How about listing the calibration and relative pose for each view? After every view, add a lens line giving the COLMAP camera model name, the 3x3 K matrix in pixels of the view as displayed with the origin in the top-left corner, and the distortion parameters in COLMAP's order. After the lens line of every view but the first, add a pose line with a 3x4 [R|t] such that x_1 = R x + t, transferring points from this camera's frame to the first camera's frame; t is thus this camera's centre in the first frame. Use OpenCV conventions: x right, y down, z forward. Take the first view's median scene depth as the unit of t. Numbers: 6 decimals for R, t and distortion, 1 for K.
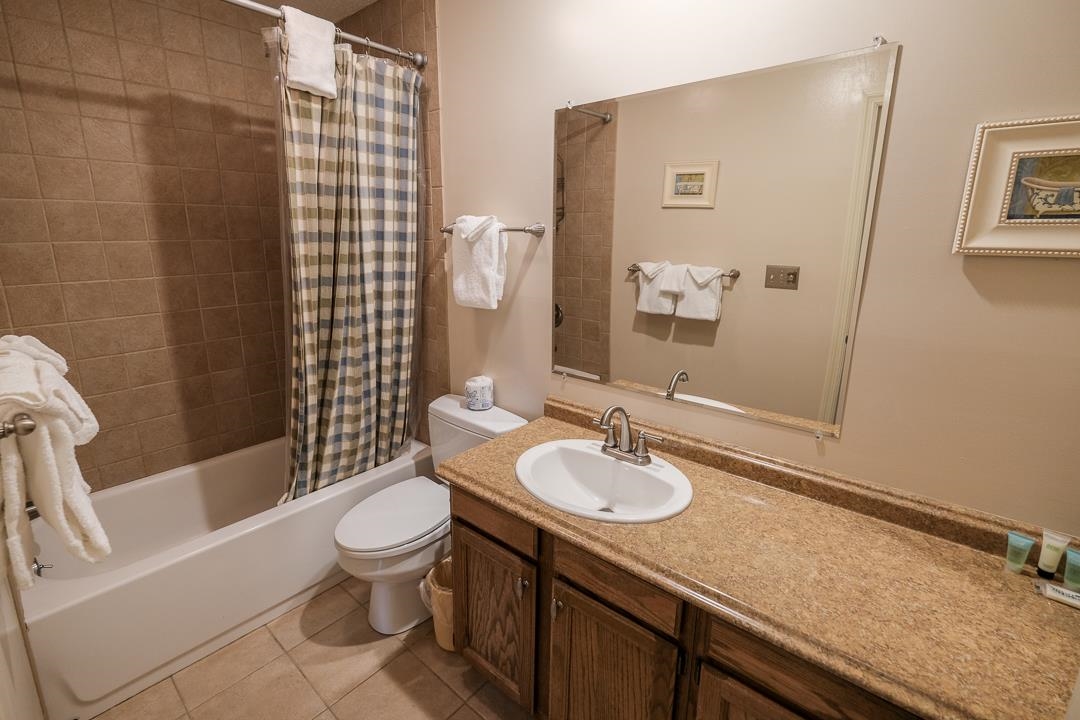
lens RADIAL K [[489.2, 0, 498.9], [0, 489.2, 342.6], [0, 0, 1]] dist [-0.001052, -0.000435]
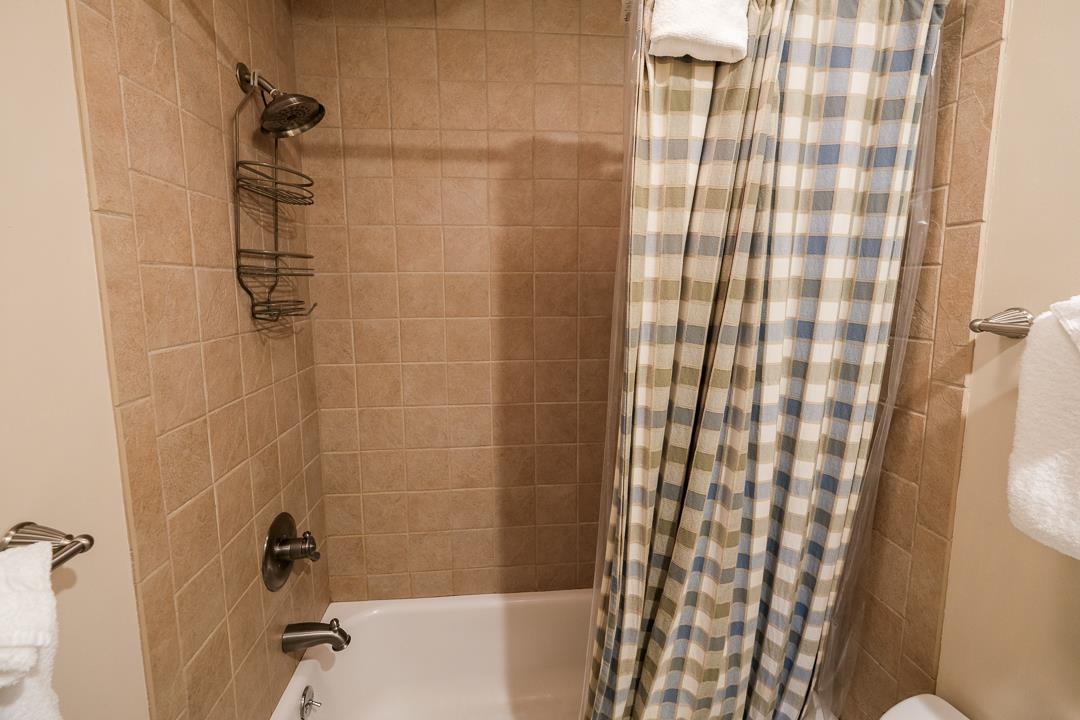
lens RADIAL K [[489.2, 0, 535.1], [0, 489.2, 354.7], [0, 0, 1]] dist [-0.001052, -0.000435]
pose [[0.758056, 0.089176, -0.646064, -0.129230], [-0.142204, 0.989374, -0.030291, -0.140472], [0.636498, 0.114835, 0.762682, 0.454547]]
